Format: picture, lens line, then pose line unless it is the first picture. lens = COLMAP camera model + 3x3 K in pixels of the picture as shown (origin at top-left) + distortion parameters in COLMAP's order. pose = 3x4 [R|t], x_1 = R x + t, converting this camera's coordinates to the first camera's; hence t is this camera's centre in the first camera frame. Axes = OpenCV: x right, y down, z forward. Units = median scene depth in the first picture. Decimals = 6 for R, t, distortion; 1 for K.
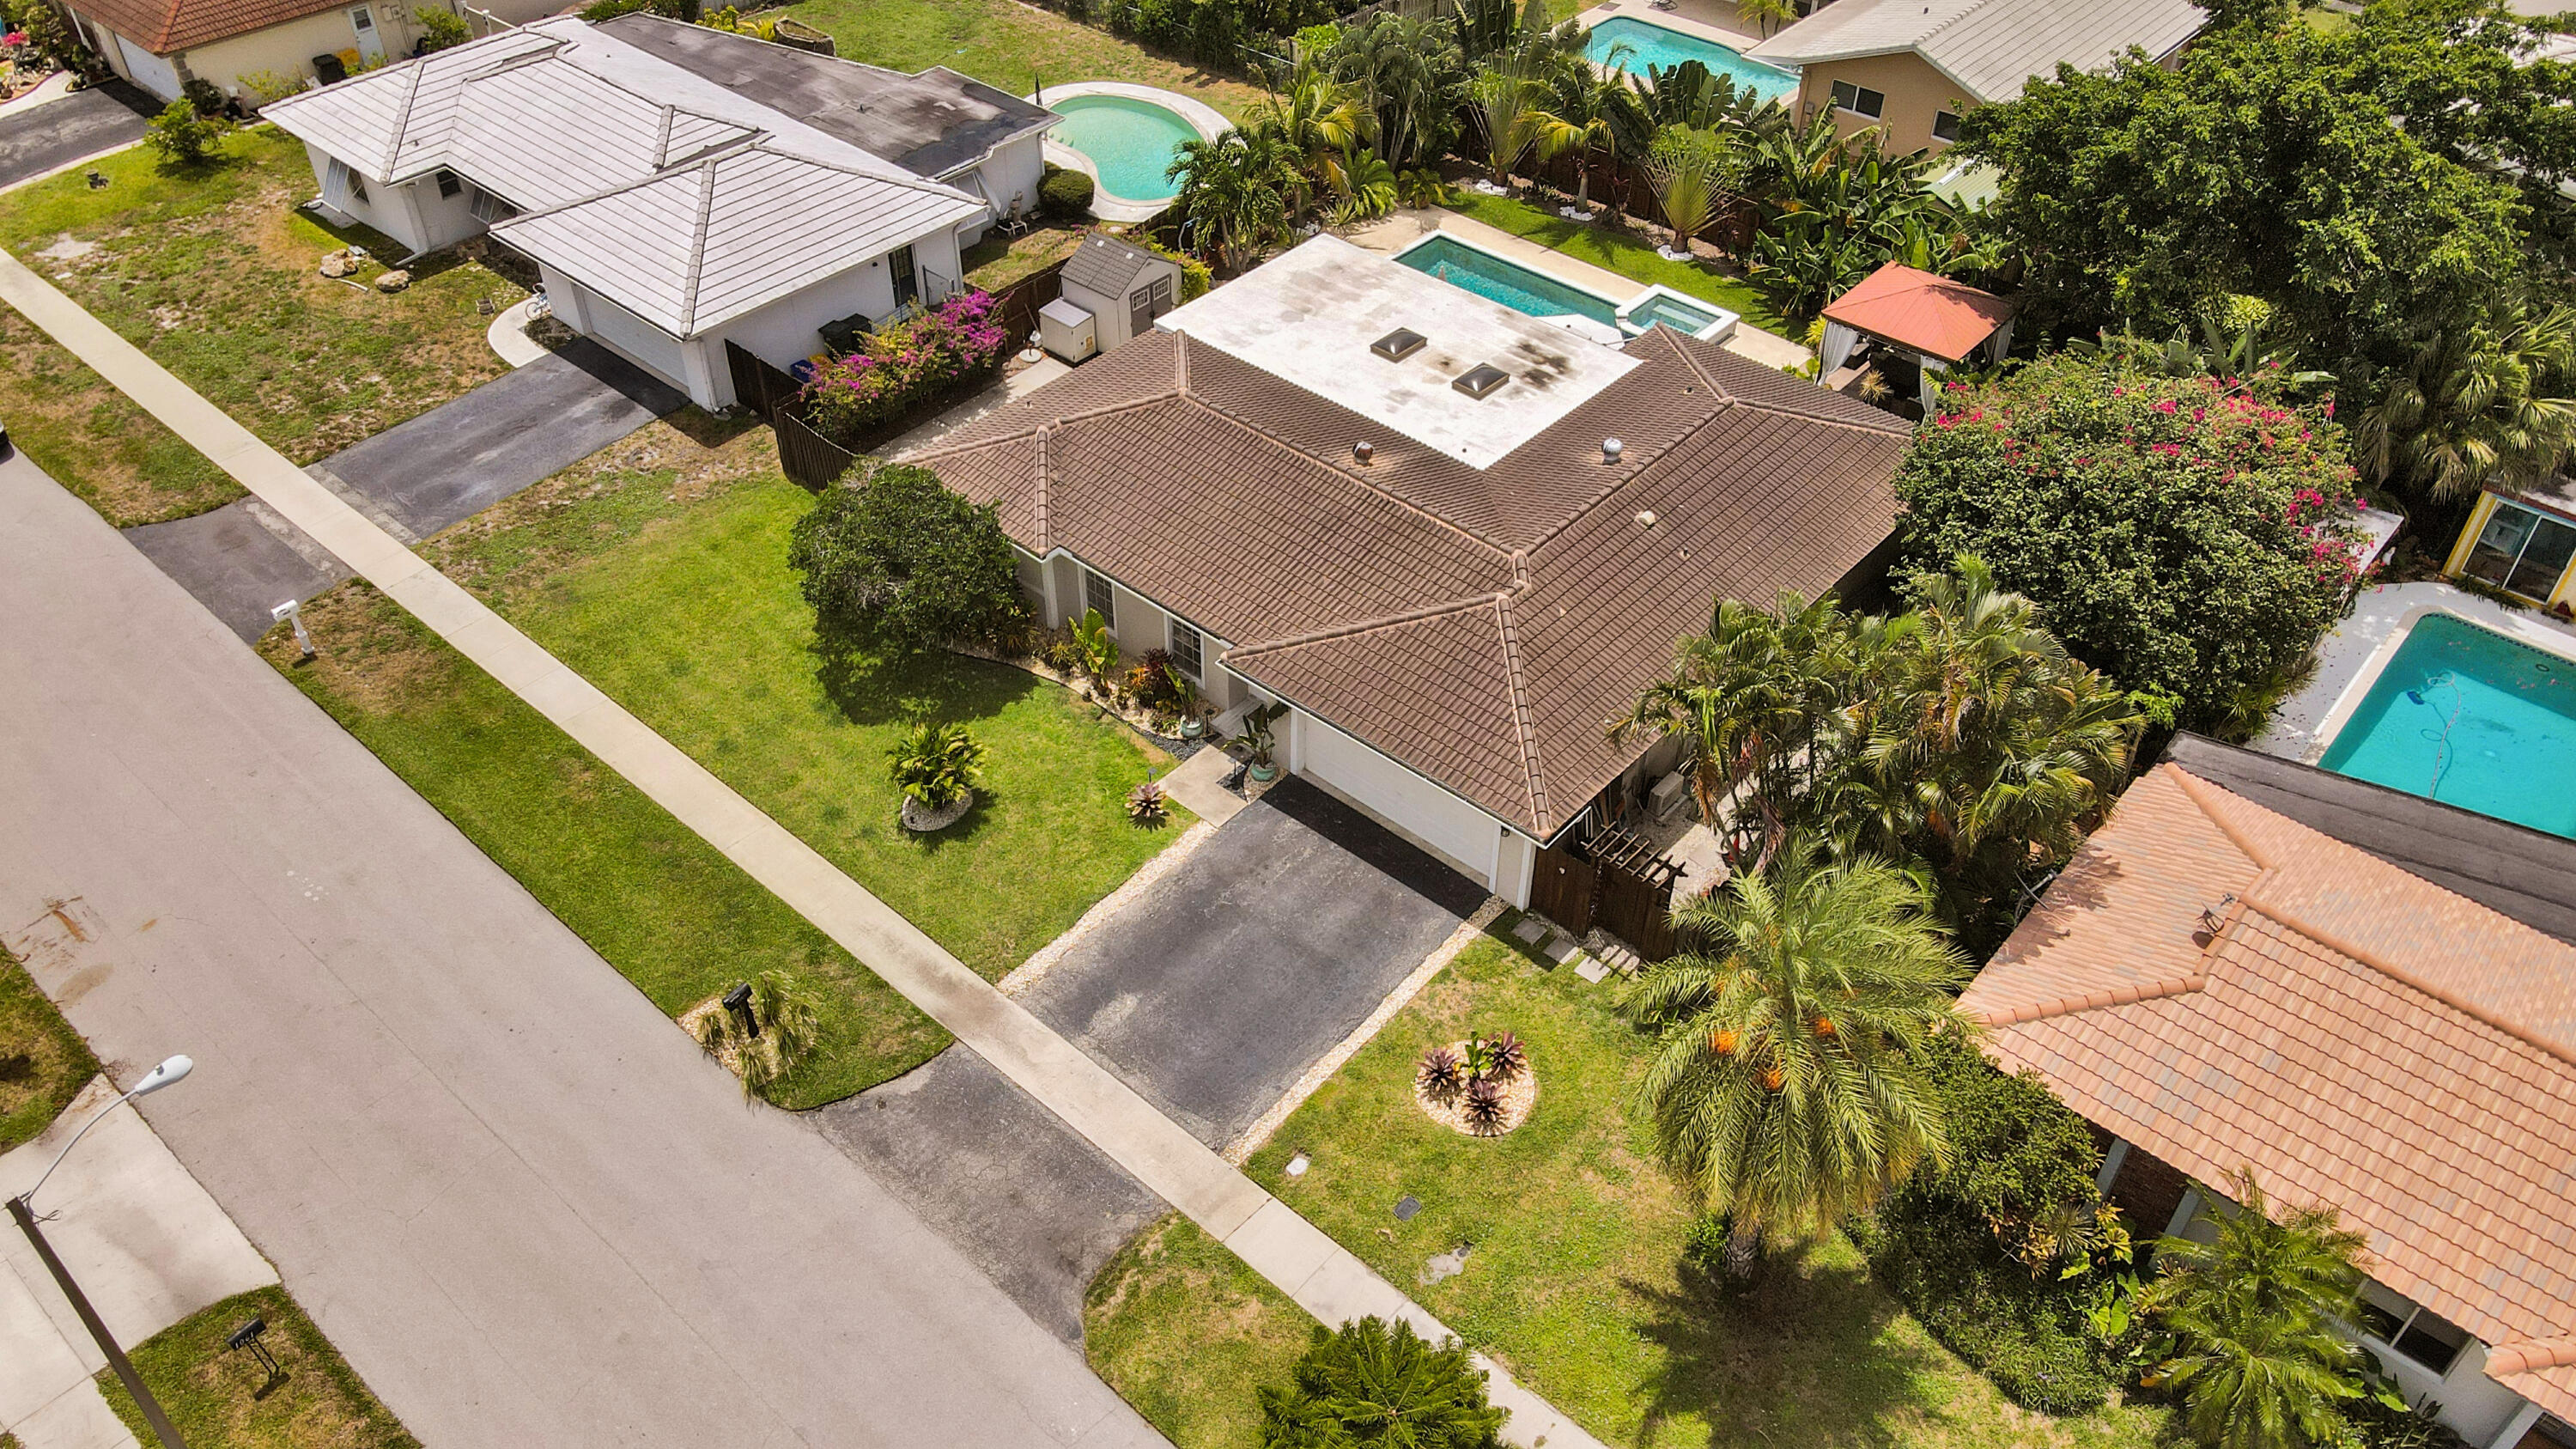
lens RADIAL K [[1888.4, 0, 1299.7], [0, 1888.4, 733.2], [0, 0, 1]] dist [0.004309, 0.035224]
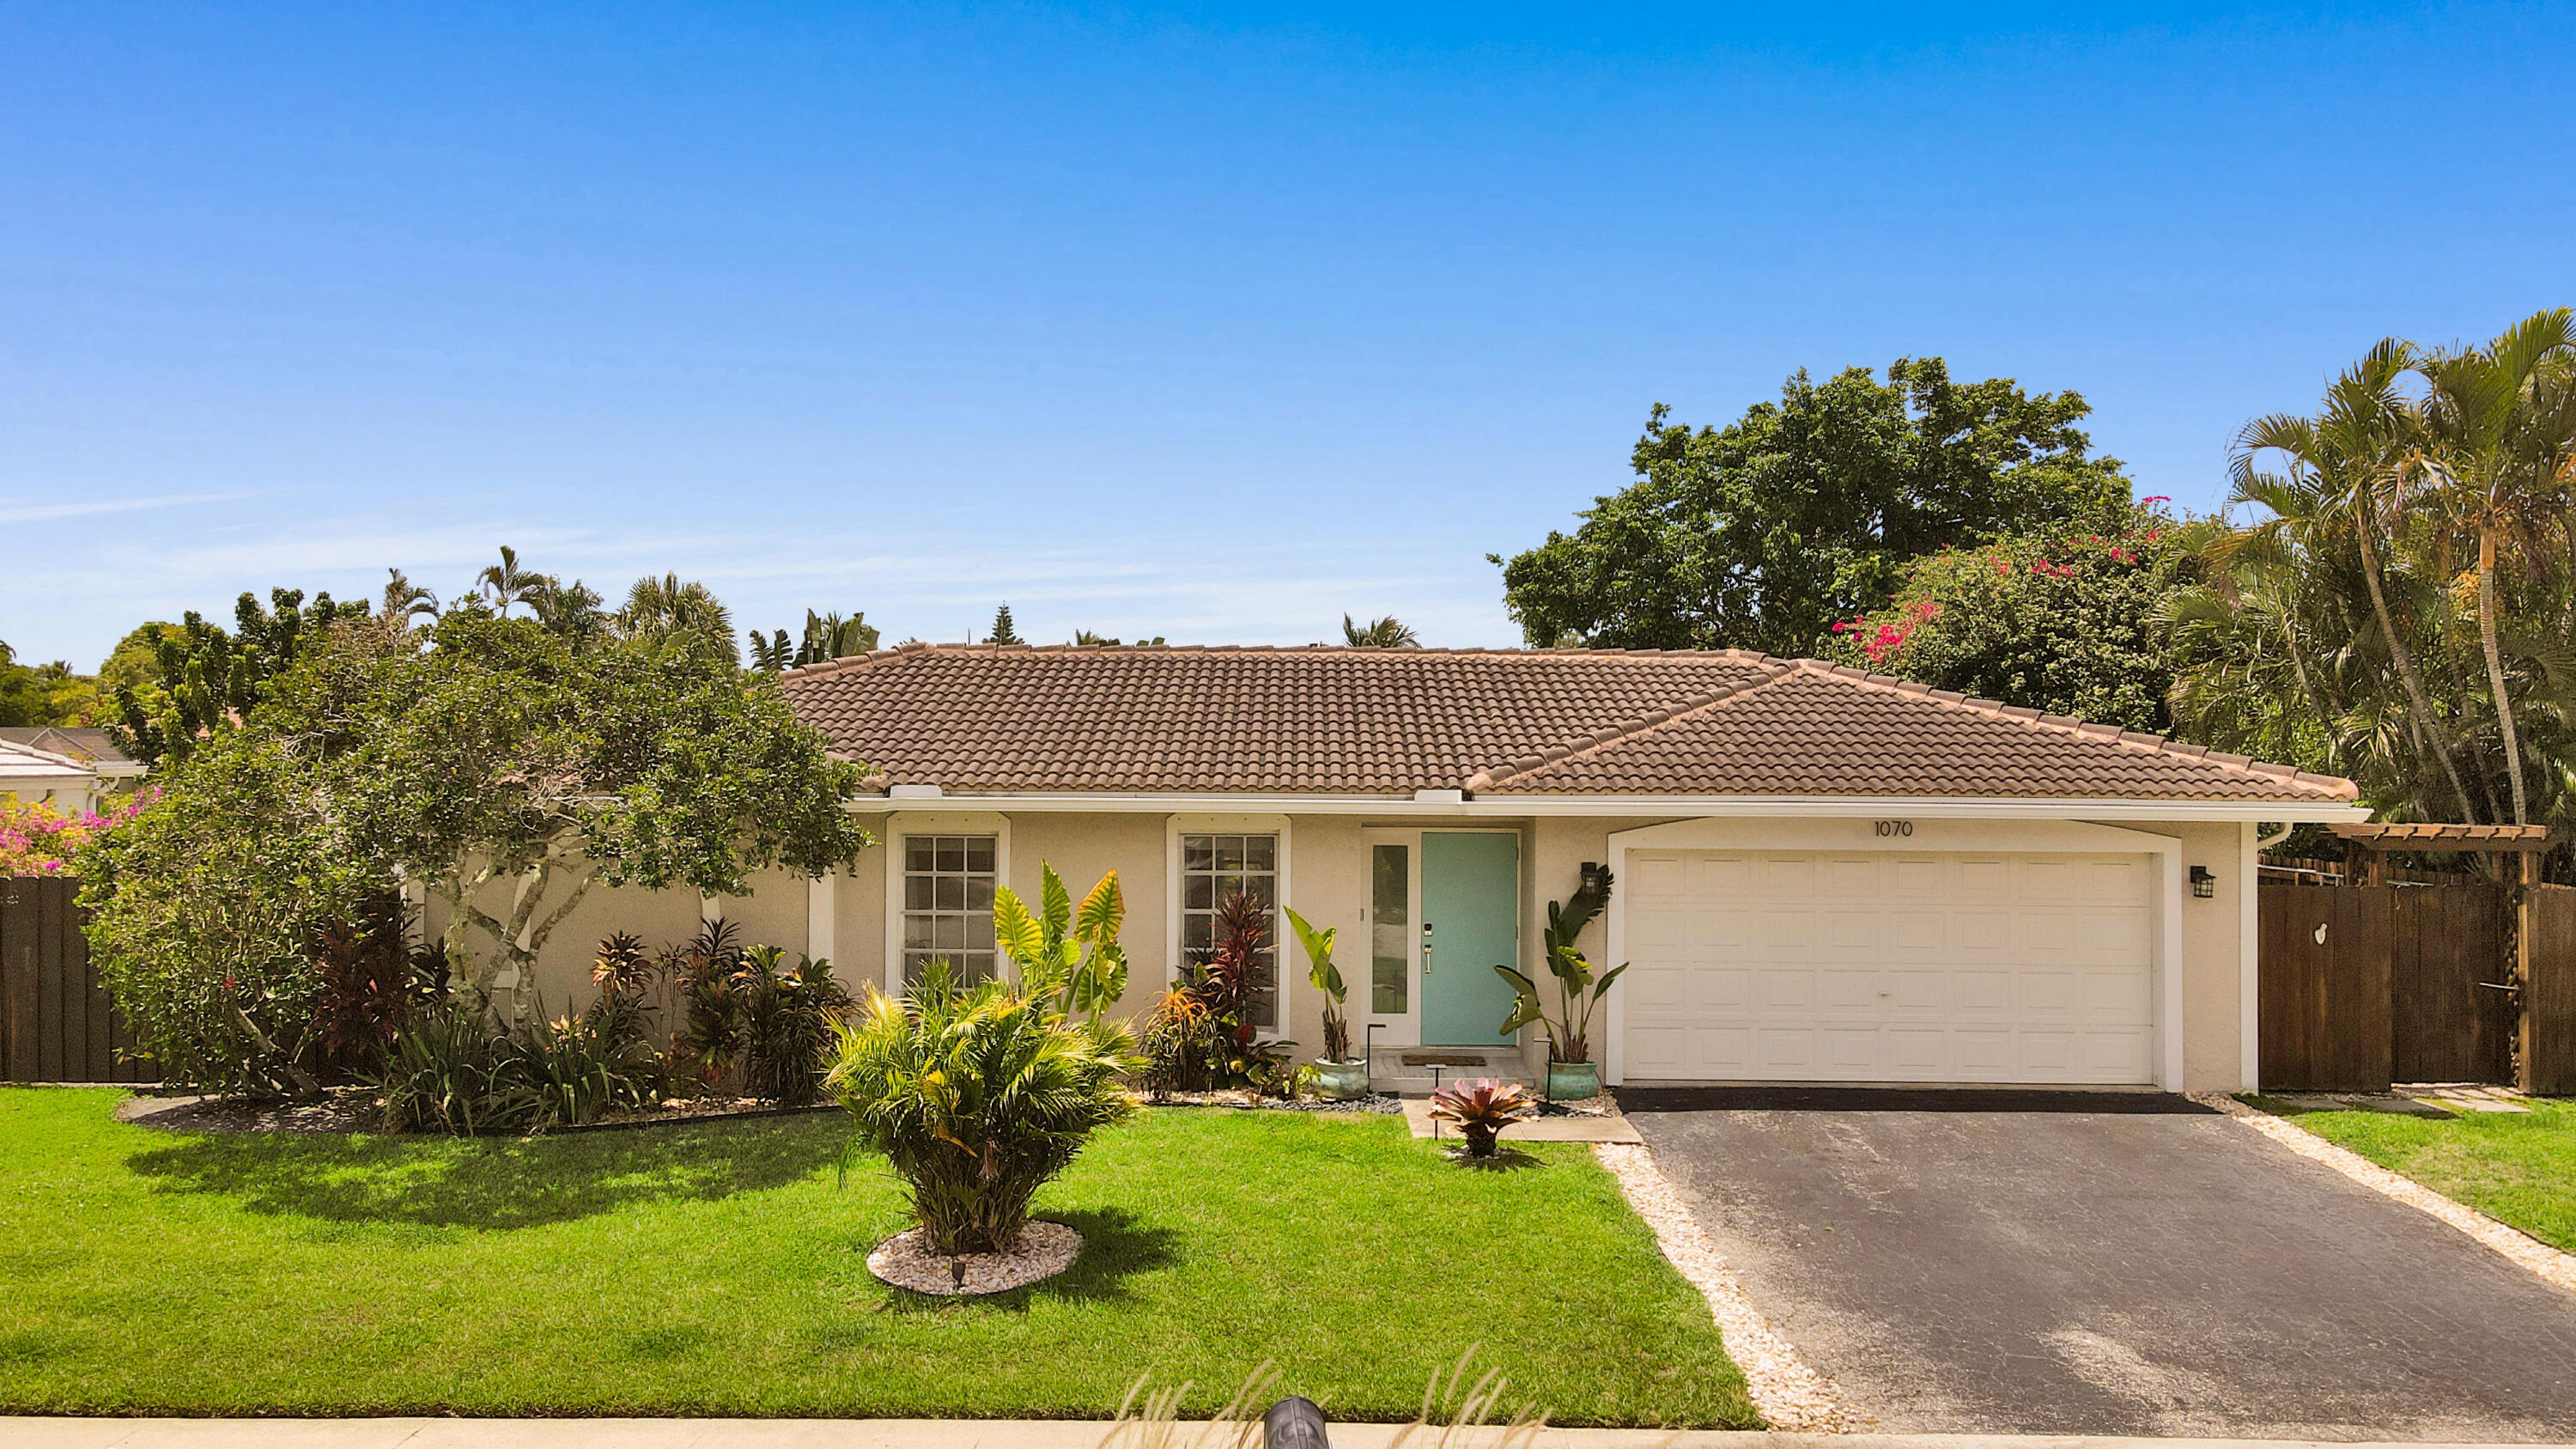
lens RADIAL K [[1888.4, 0, 1299.7], [0, 1888.4, 733.2], [0, 0, 1]] dist [0.004309, 0.035224]
pose [[0.753691, 0.001994, 0.657226, -0.325212], [0.432023, 0.752087, -0.497715, 0.138137], [-0.495283, 0.659061, 0.565980, 0.681847]]
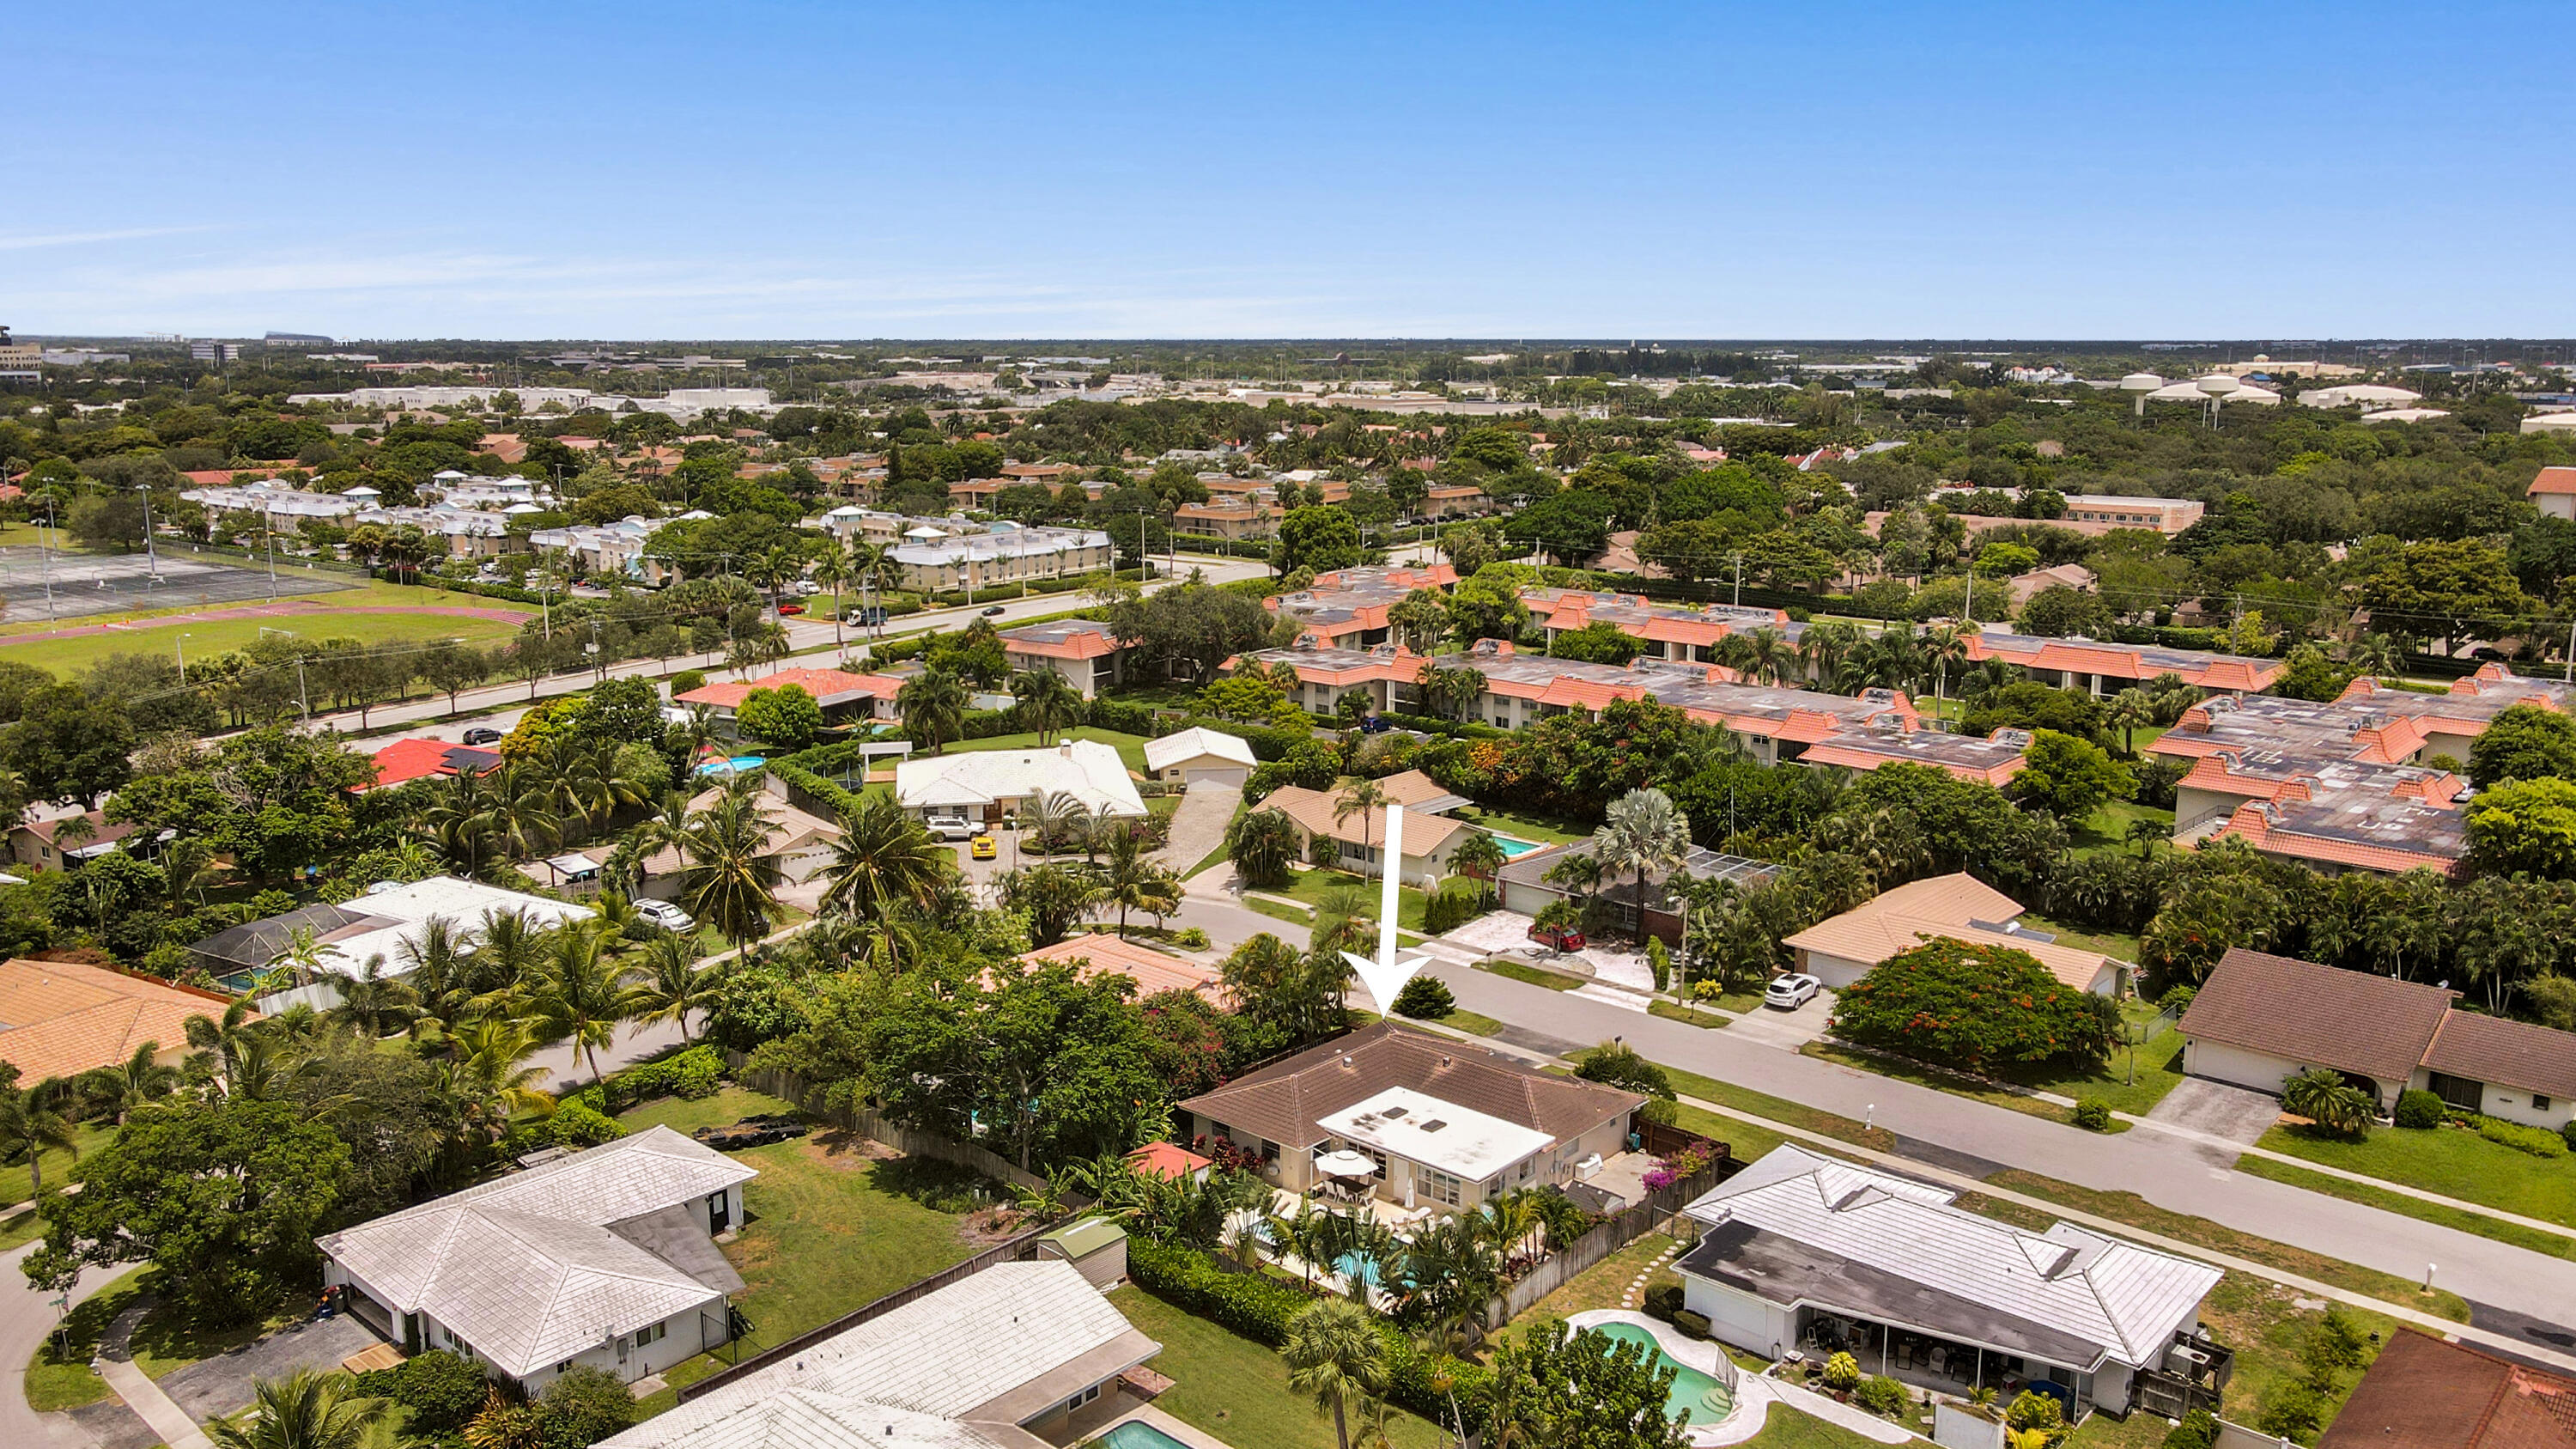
lens RADIAL K [[1932.8, 0, 1293.9], [0, 1932.8, 769.1], [0, 0, 1]] dist [0.009974, 0.006755]
pose [[-0.999853, -0.012719, 0.011498, 0.206089], [0.001733, 0.592226, 0.805770, -2.374886], [-0.017058, 0.805671, -0.592117, 2.144009]]
